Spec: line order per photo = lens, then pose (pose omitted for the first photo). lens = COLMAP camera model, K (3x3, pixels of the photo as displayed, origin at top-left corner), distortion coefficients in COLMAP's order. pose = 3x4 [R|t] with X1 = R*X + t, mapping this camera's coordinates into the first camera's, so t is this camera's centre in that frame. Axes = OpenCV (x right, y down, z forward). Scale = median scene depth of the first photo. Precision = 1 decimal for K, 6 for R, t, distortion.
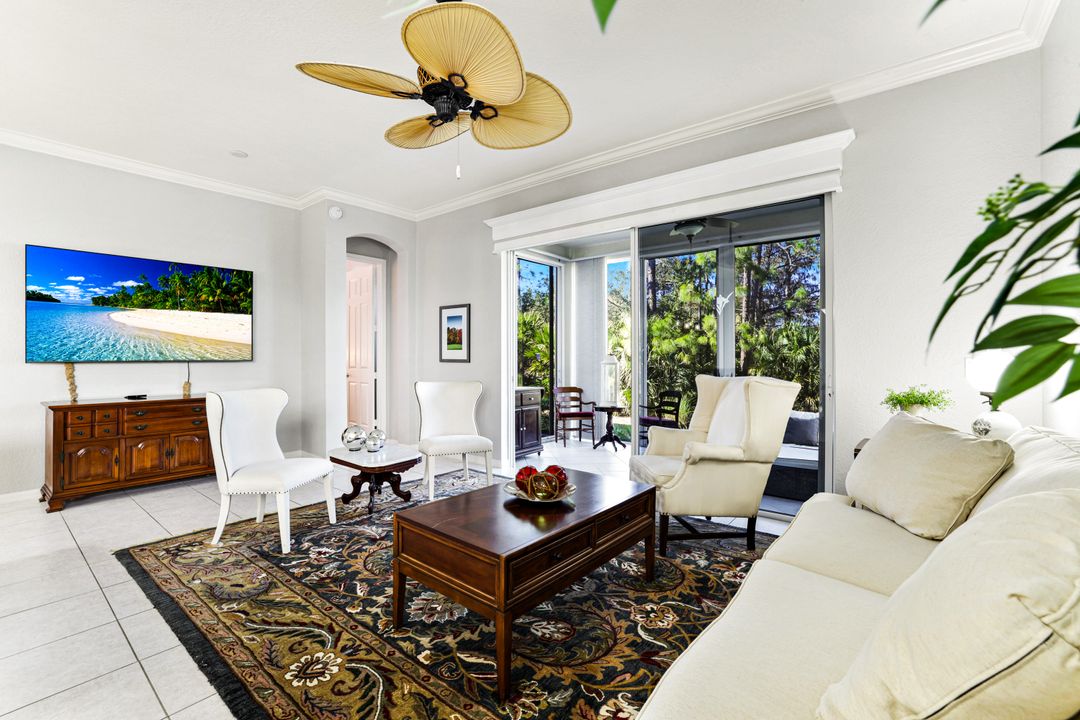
lens RADIAL K [[467.6, 0, 536.5], [0, 467.6, 354.4], [0, 0, 1]] dist [-0.038503, 0.012912]
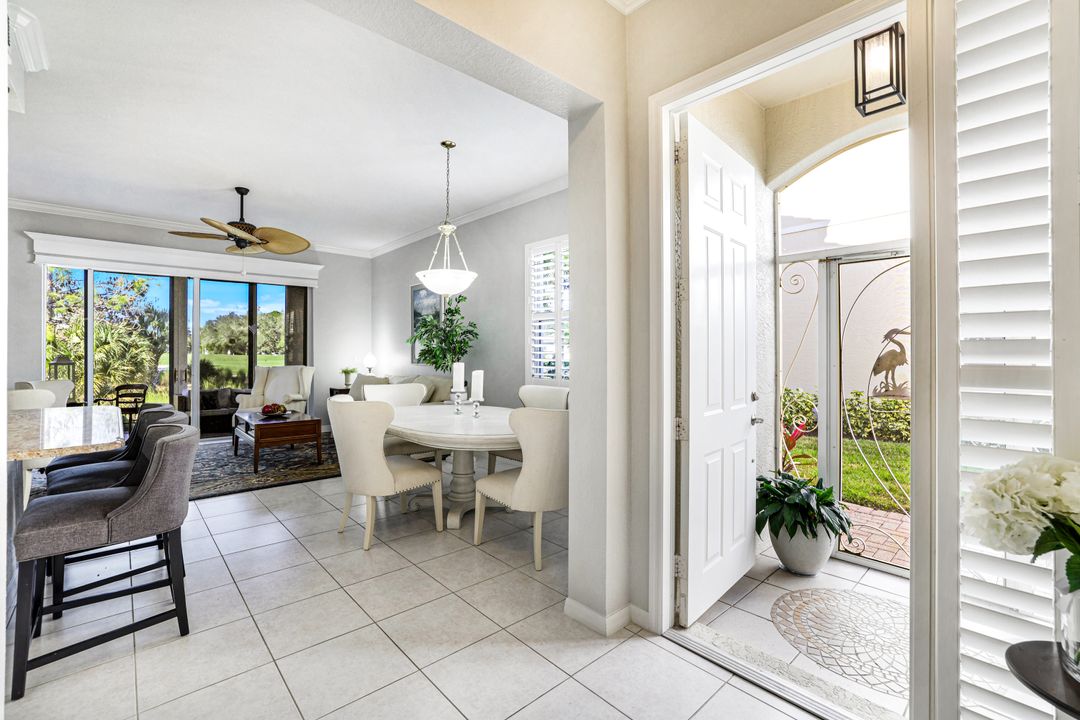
lens RADIAL K [[467.6, 0, 532.8], [0, 467.6, 351.8], [0, 0, 1]] dist [-0.038503, 0.012912]
pose [[0.149472, 0.000264, 0.988766, -1.062388], [-0.000428, 1.000000, -0.000202, -0.012796], [-0.988766, -0.000392, 0.149472, -0.331026]]
